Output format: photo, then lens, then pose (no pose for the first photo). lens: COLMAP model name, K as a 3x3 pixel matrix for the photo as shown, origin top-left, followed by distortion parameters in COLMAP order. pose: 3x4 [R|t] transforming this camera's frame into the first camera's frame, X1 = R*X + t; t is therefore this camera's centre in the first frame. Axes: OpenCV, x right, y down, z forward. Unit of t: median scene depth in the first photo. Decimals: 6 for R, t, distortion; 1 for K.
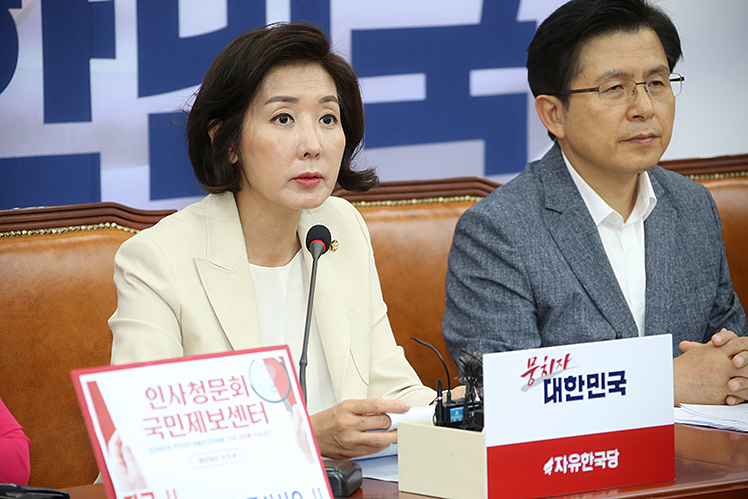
lens RADIAL K [[3437.6, 0, 380.2], [0, 3437.6, 245.5], [0, 0, 1]] dist [1.333860, 0.000000]
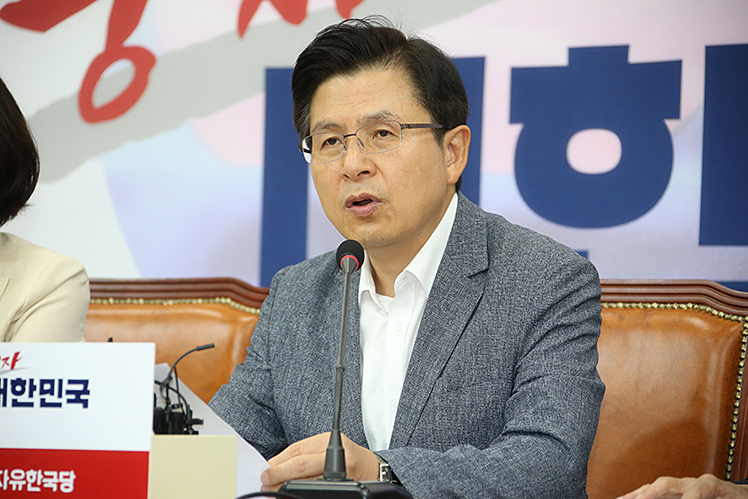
lens RADIAL K [[3437.6, 0, 363.3], [0, 3437.6, 259.3], [0, 0, 1]] dist [1.333860, 0.000000]
pose [[0.340208, -0.009954, -0.940297, 0.901100], [-0.097941, 0.994130, -0.045959, 0.039677], [0.935236, 0.107729, 0.337236, 0.779074]]
